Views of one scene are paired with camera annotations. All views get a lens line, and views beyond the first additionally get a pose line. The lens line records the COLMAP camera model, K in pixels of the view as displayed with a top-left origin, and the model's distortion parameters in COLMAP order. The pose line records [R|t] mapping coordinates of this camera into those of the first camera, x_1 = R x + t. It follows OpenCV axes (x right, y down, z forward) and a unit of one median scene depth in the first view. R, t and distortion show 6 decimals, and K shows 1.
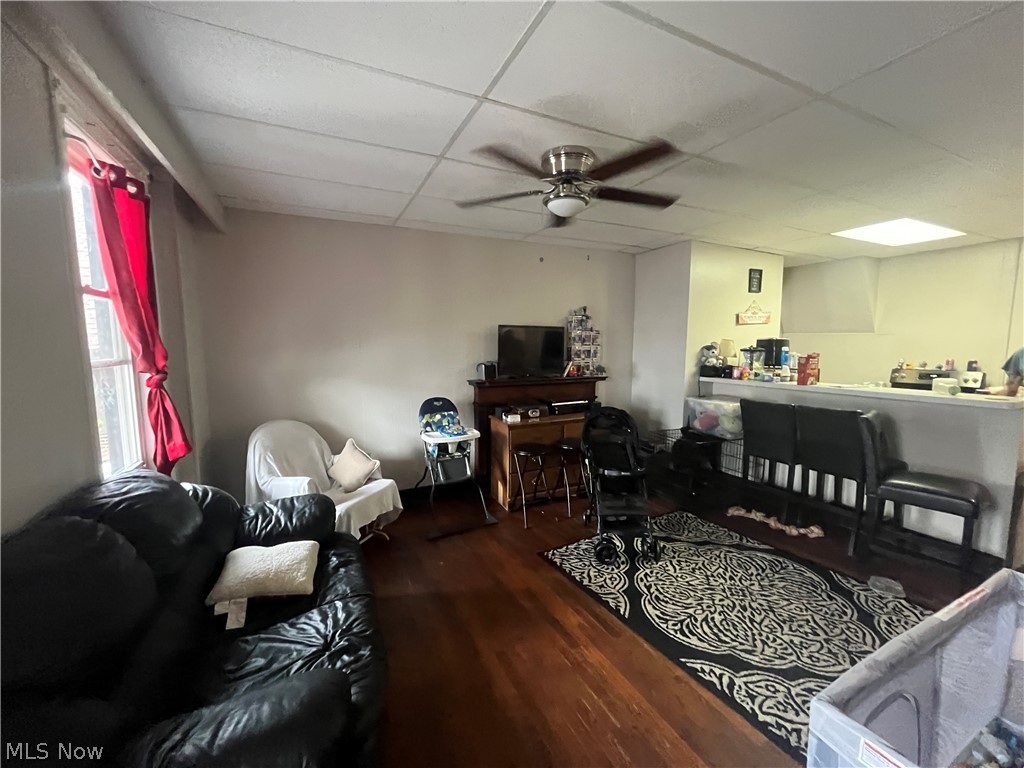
lens RADIAL K [[412.9, 0, 512.6], [0, 412.9, 386.8], [0, 0, 1]] dist [-0.003700, 0.000281]
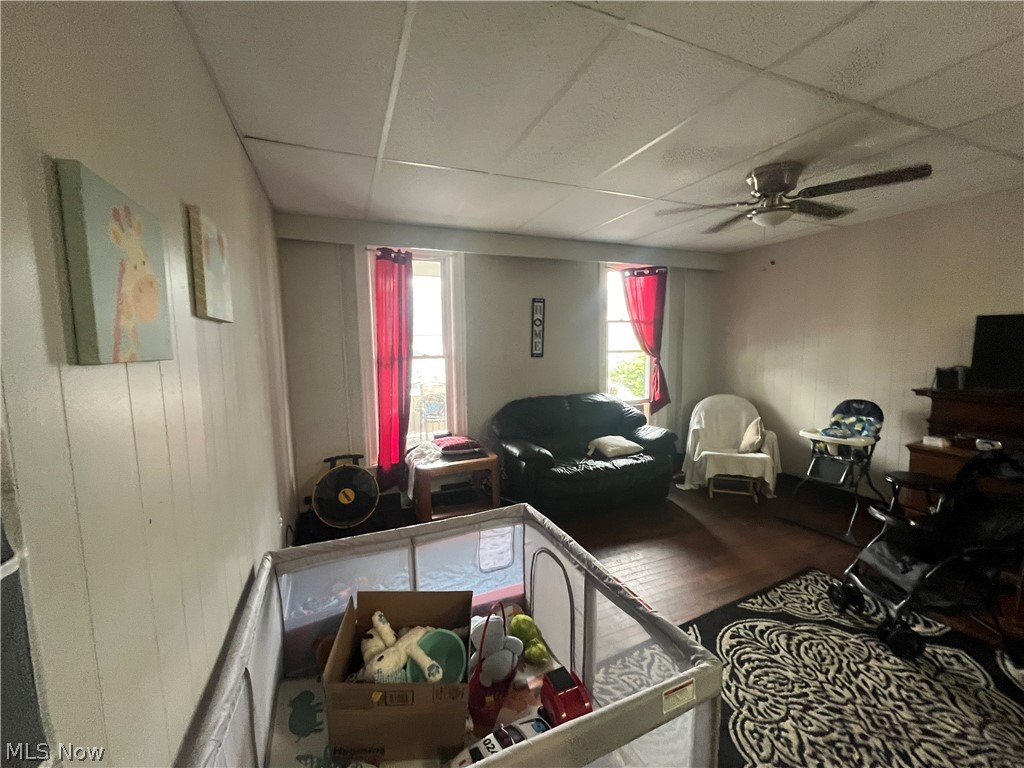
lens RADIAL K [[412.9, 0, 510.2], [0, 412.9, 385.5], [0, 0, 1]] dist [-0.003700, 0.000281]
pose [[-0.060432, 0.109363, -0.992163, 0.913493], [-0.094892, 0.988849, 0.114777, -0.043663], [0.993652, 0.101085, -0.049380, 0.296258]]
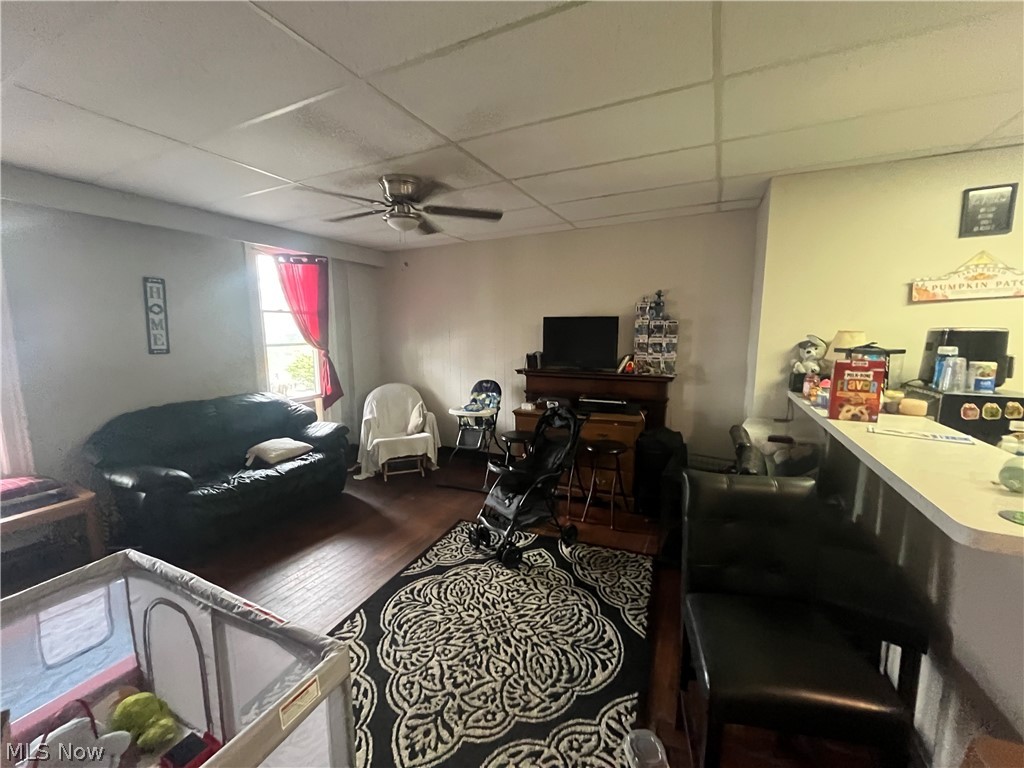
lens RADIAL K [[412.9, 0, 511.8], [0, 412.9, 386.5], [0, 0, 1]] dist [-0.003700, 0.000281]
pose [[0.612889, 0.105785, -0.783056, 0.931117], [-0.081284, 0.994181, 0.070686, -0.052949], [0.785977, 0.020327, 0.617921, 0.365839]]
